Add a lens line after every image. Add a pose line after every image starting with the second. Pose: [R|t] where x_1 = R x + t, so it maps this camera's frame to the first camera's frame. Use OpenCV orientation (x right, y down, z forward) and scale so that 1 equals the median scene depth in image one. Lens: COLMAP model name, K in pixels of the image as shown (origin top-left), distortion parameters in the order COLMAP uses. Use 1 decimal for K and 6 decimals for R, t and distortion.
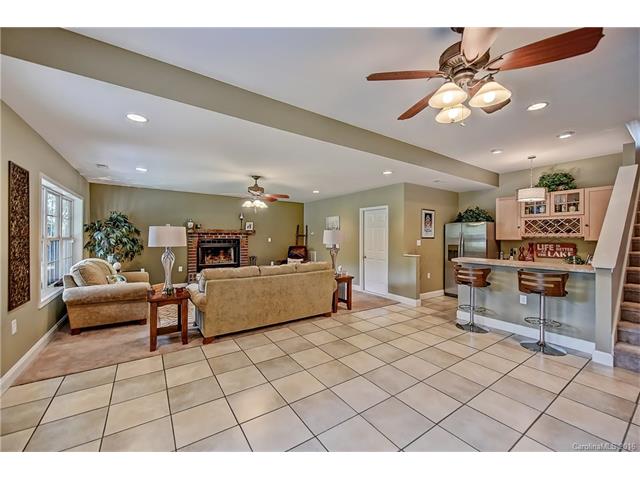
lens RADIAL K [[254.2, 0, 319.6], [0, 254.2, 238.3], [0, 0, 1]] dist [-0.000394, -0.000455]
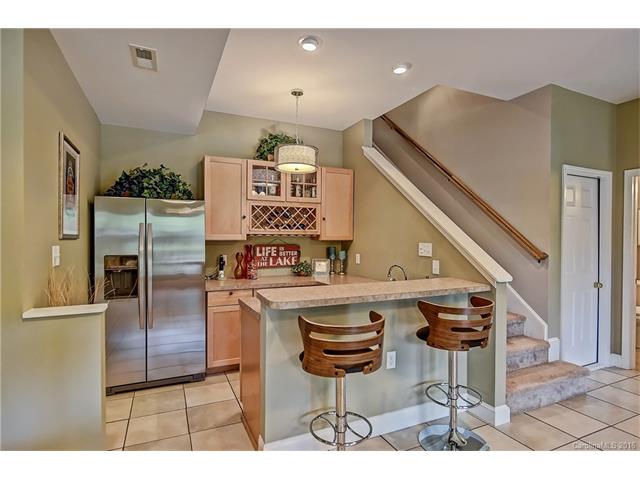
lens RADIAL K [[342.9, 0, 320.4], [0, 342.9, 239.2], [0, 0, 1]] dist [0.000324, 0.000006]
pose [[0.165969, -0.012581, 0.986051, 0.090044], [0.001380, 0.999921, 0.012526, -0.005014], [-0.986130, -0.000718, 0.165974, 0.748444]]
